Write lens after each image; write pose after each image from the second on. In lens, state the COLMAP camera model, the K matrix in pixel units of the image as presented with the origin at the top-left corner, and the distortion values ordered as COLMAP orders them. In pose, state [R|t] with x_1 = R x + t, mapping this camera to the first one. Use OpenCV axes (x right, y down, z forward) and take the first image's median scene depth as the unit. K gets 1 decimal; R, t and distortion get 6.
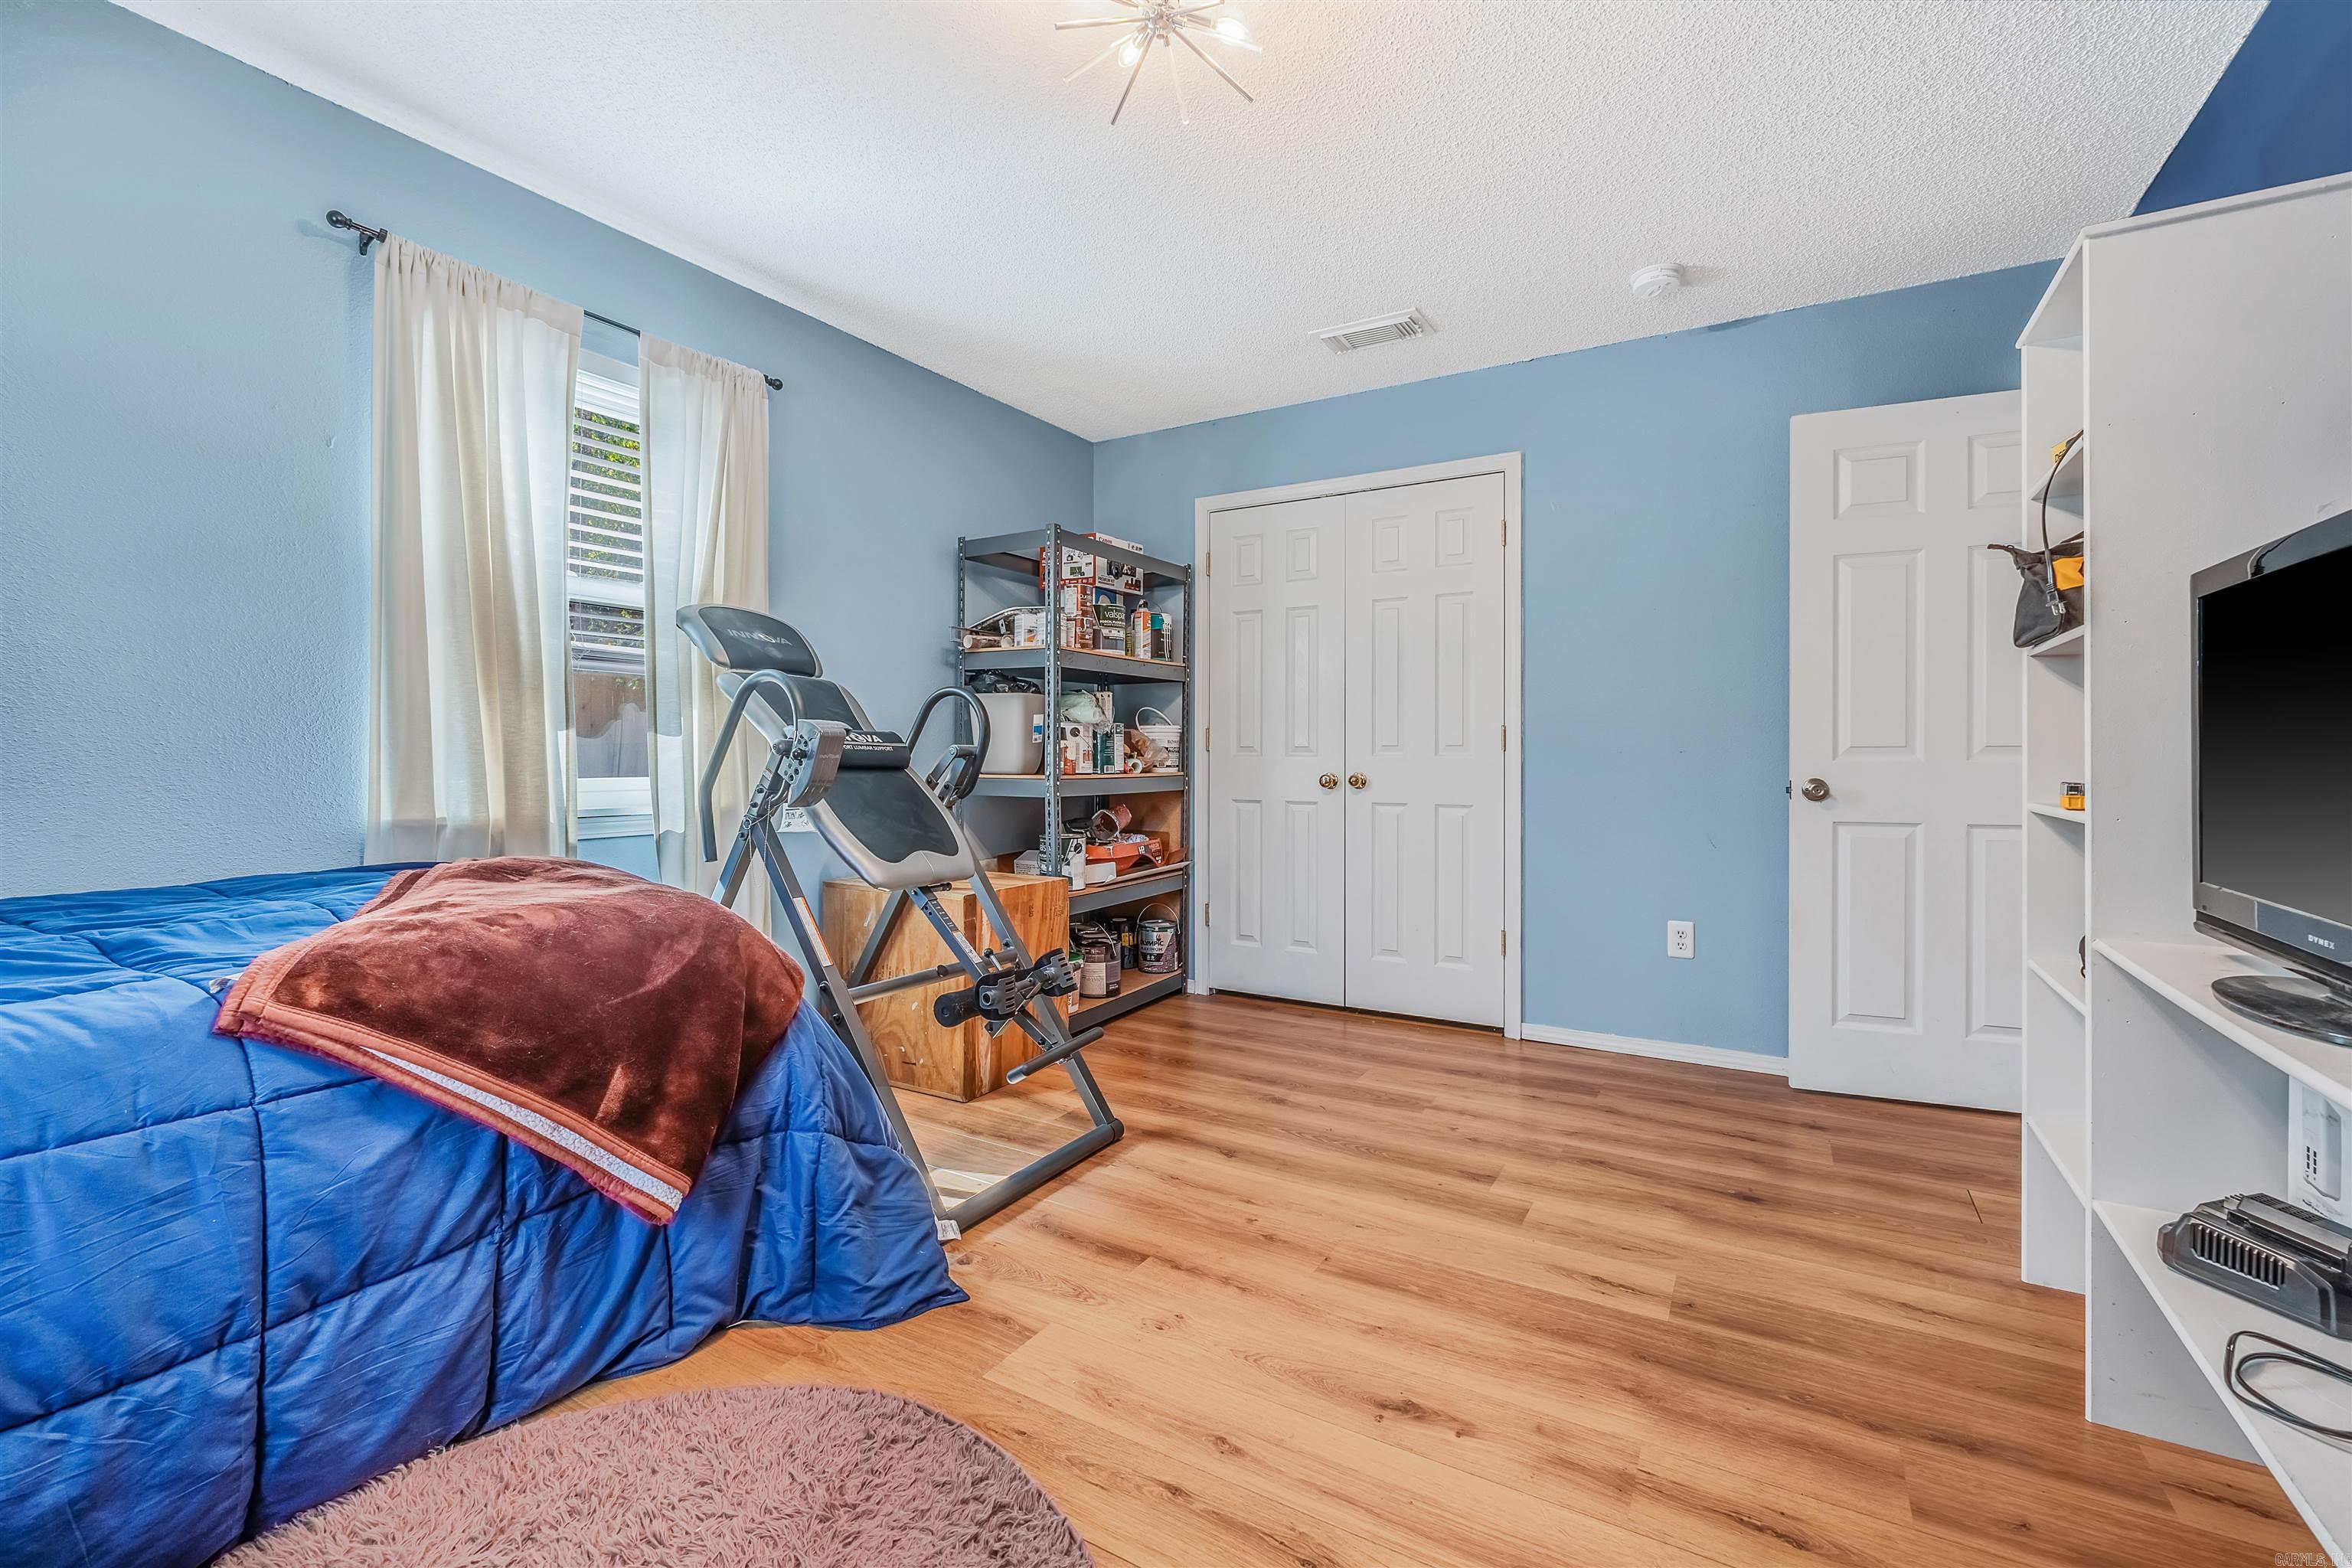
lens RADIAL K [[992.4, 0, 1187.2], [0, 992.4, 759.6], [0, 0, 1]] dist [-0.006198, -0.000484]
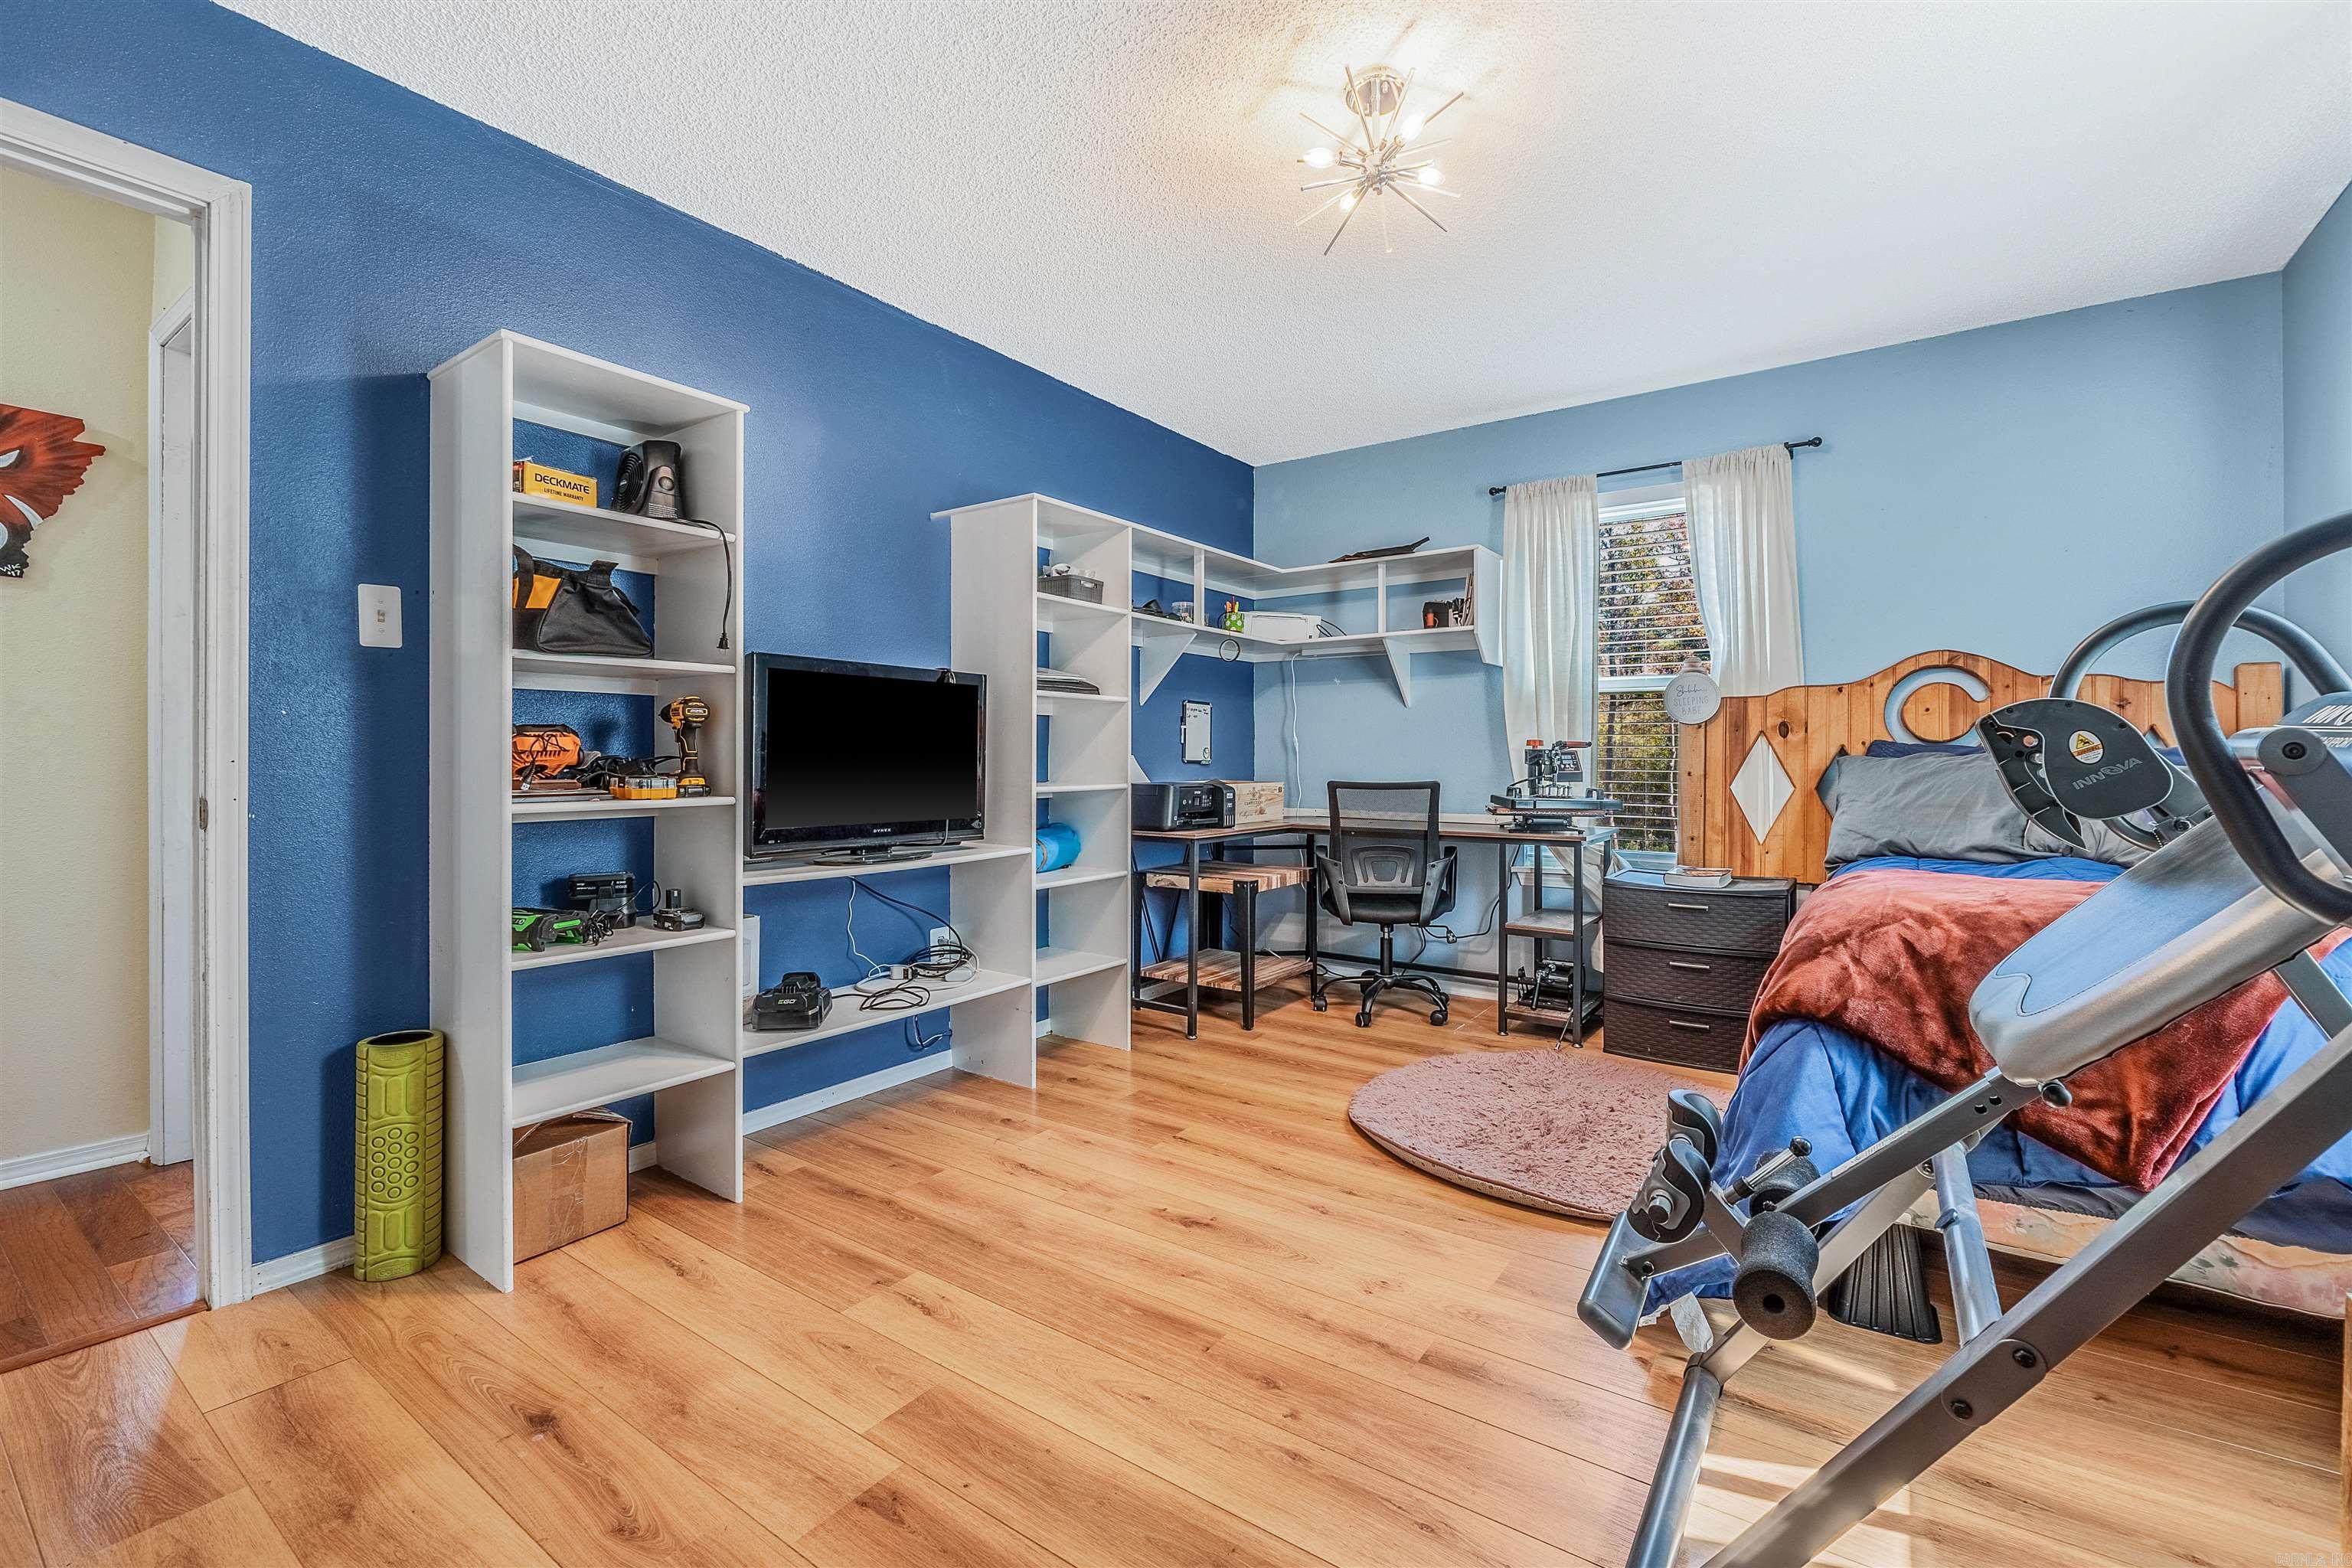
lens RADIAL K [[993.2, 0, 1183.9], [0, 993.2, 756.2], [0, 0, 1]] dist [-0.006129, -0.000528]
pose [[-0.996642, 0.000290, 0.081887, 0.089043], [0.000641, 0.999991, 0.004261, -0.009989], [-0.081885, 0.004299, -0.996633, 1.823766]]
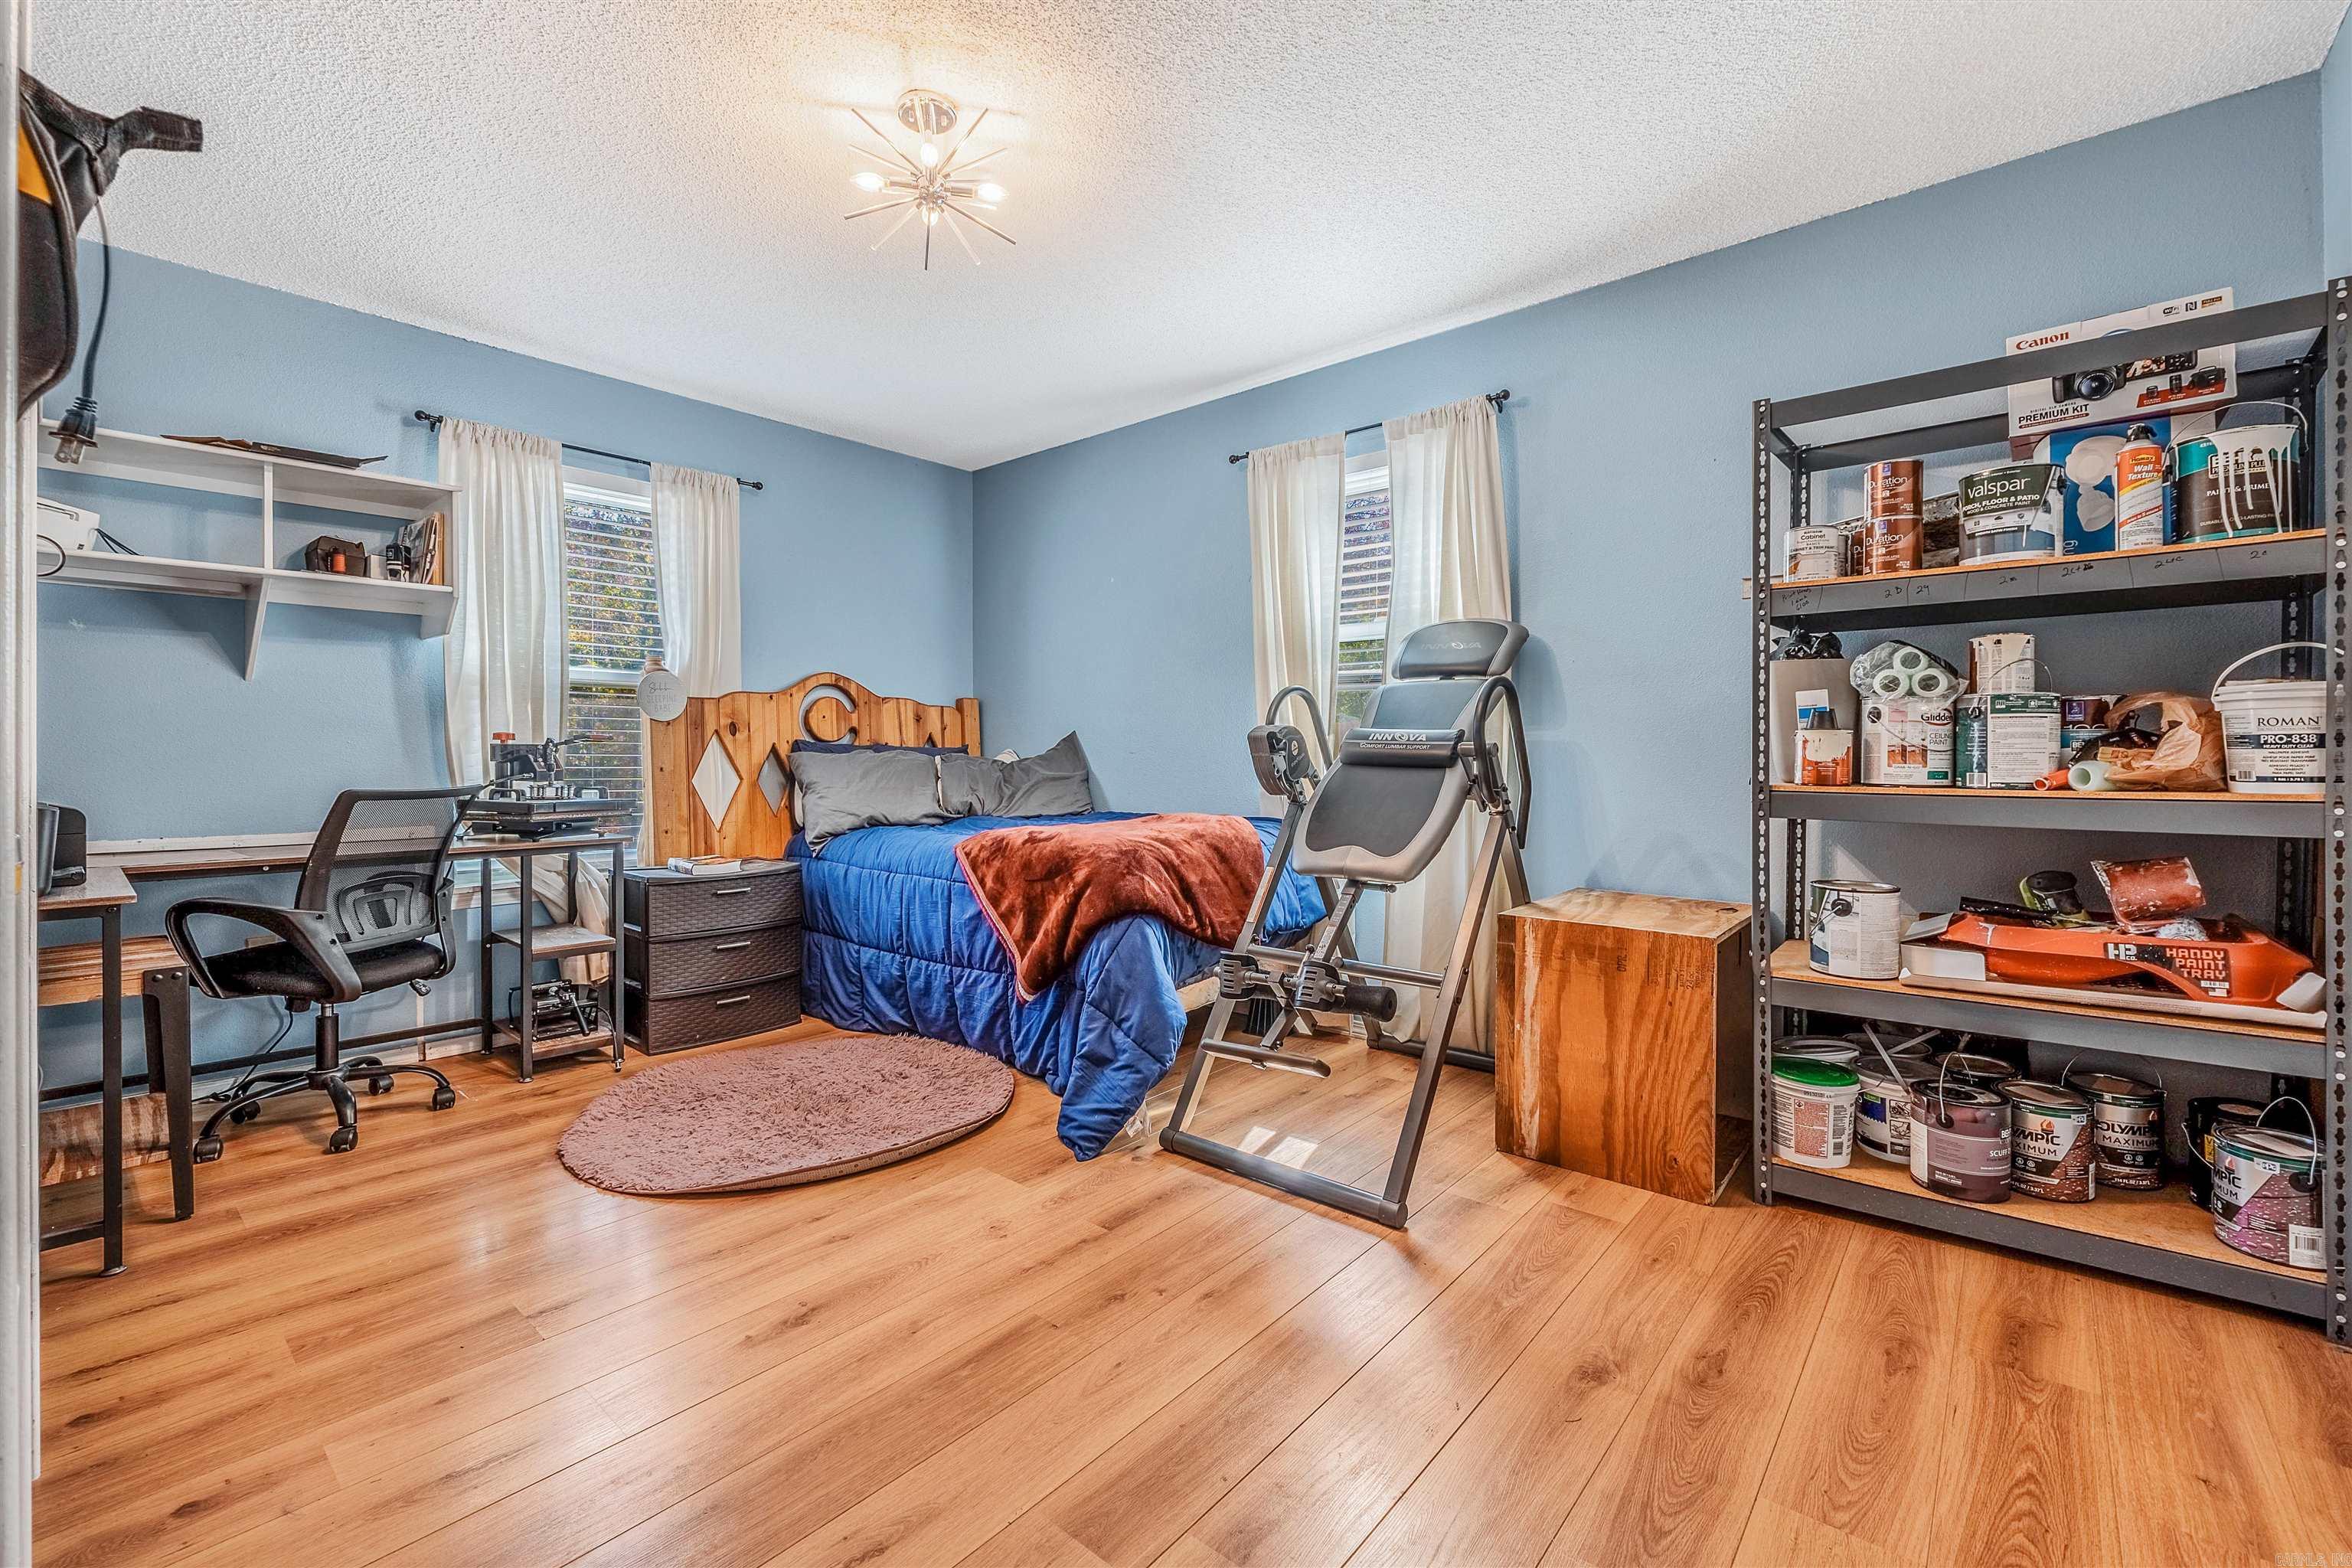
lens RADIAL K [[992.4, 0, 1187.2], [0, 992.4, 759.6], [0, 0, 1]] dist [-0.006198, -0.000484]
pose [[-0.170995, 0.007814, -0.985241, 0.970794], [-0.003565, 0.999957, 0.008549, -0.007602], [0.985265, 0.004974, -0.170960, 1.245344]]
